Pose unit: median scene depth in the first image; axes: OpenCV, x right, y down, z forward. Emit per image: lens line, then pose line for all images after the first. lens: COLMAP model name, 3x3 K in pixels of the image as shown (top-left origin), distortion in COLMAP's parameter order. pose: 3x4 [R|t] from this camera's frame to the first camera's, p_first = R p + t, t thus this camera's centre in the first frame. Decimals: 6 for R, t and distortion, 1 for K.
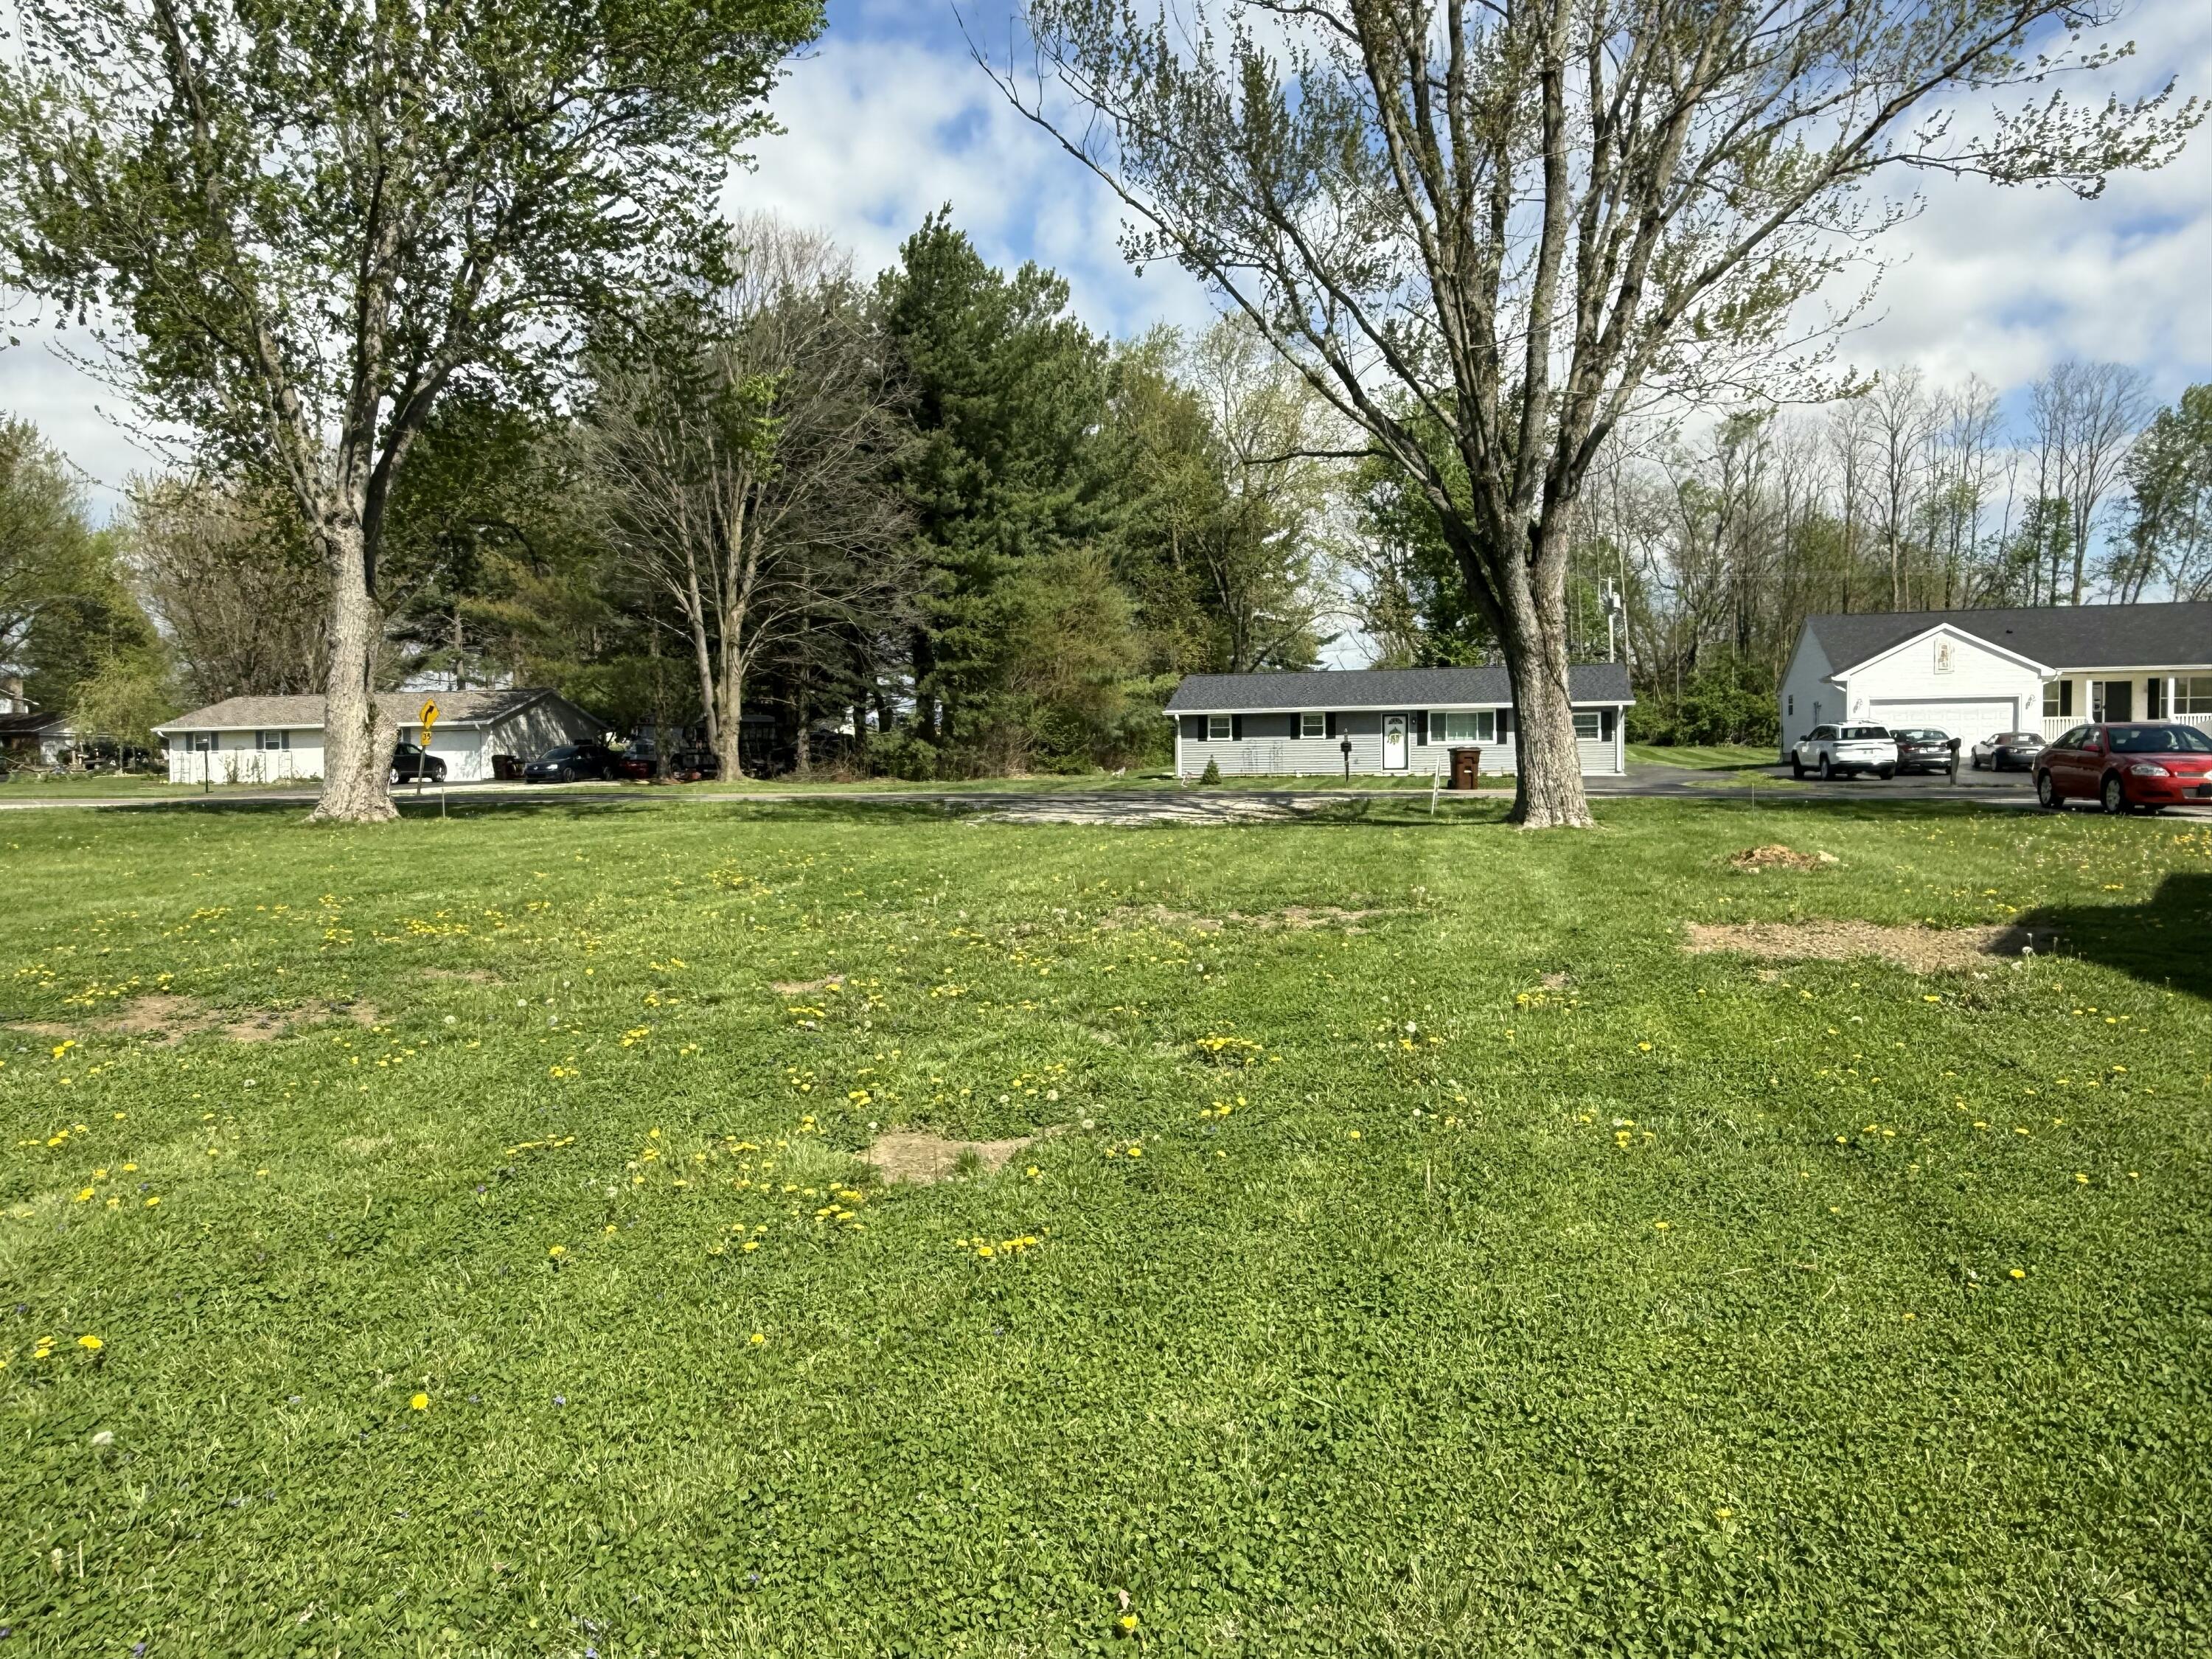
lens RADIAL K [[1301.7, 0, 1106.0], [0, 1301.7, 829.5], [0, 0, 1]] dist [-0.003650, -0.000985]
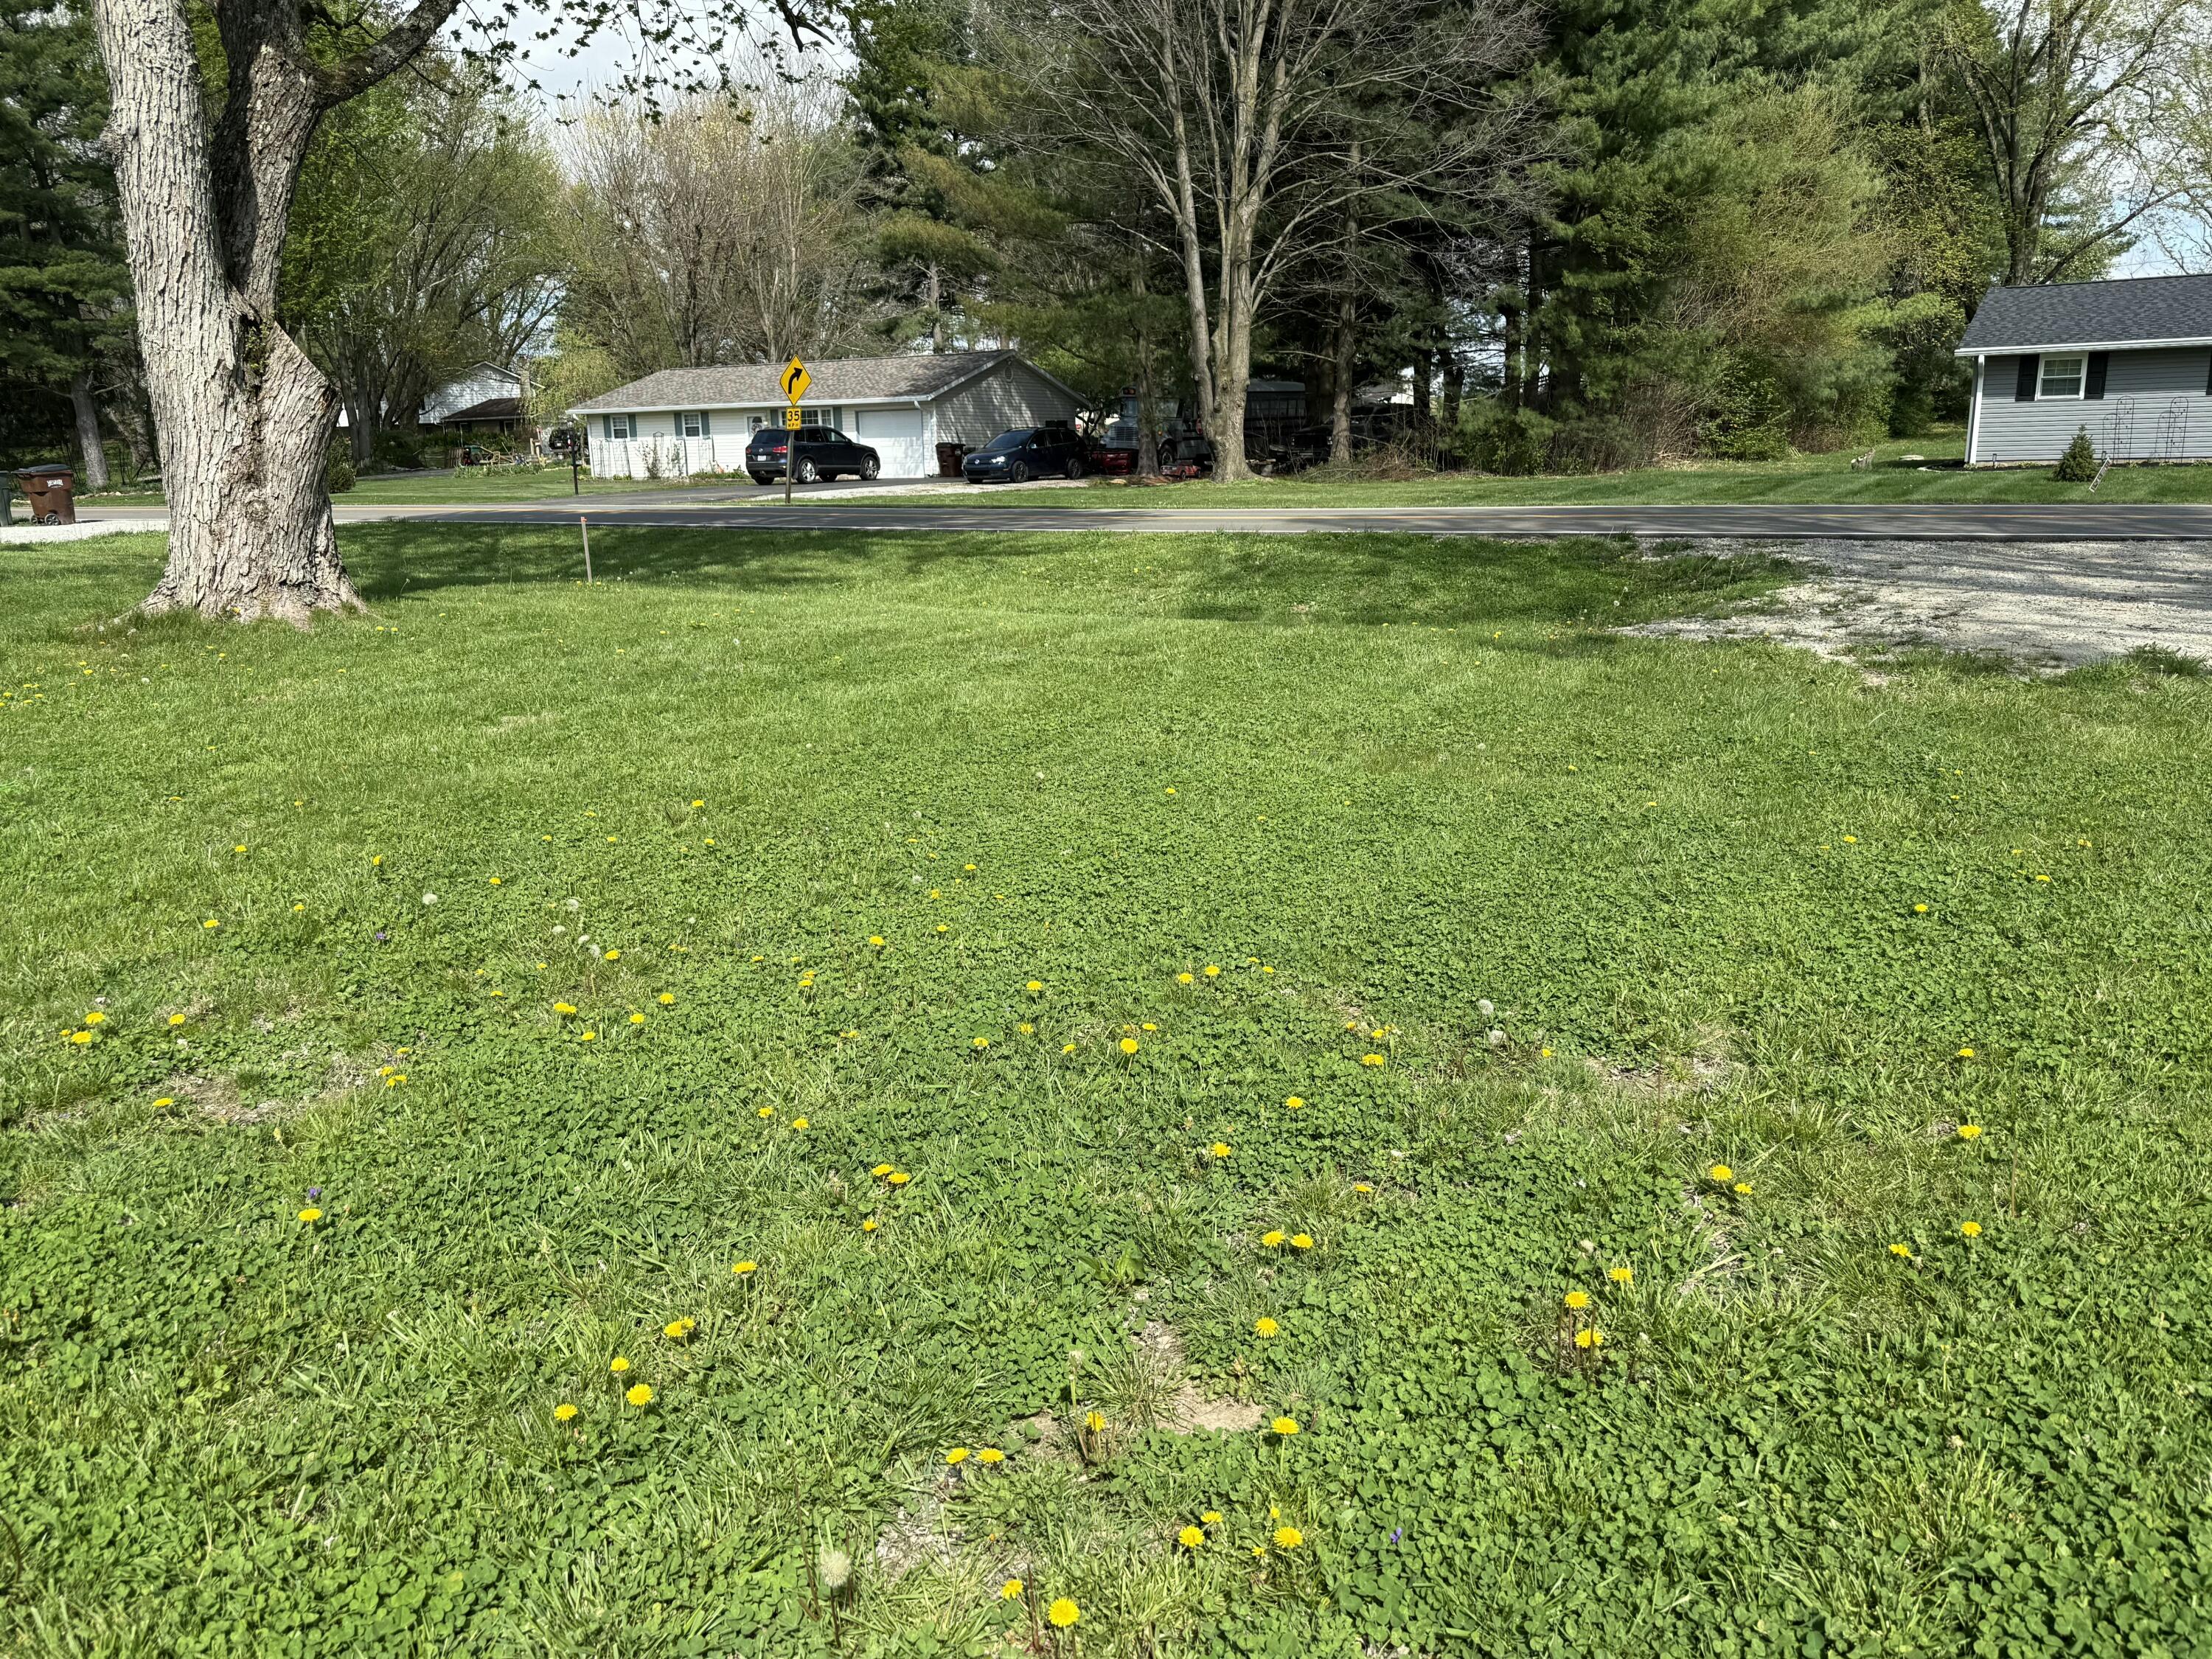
lens RADIAL K [[1645.3, 0, 1106.0], [0, 1645.3, 829.5], [0, 0, 1]] dist [0.136409, -0.214259]
pose [[0.933670, 0.072111, -0.350800, -0.032362], [-0.009783, 0.984289, 0.176293, -0.008857], [0.358002, -0.161168, 0.919706, 0.144676]]
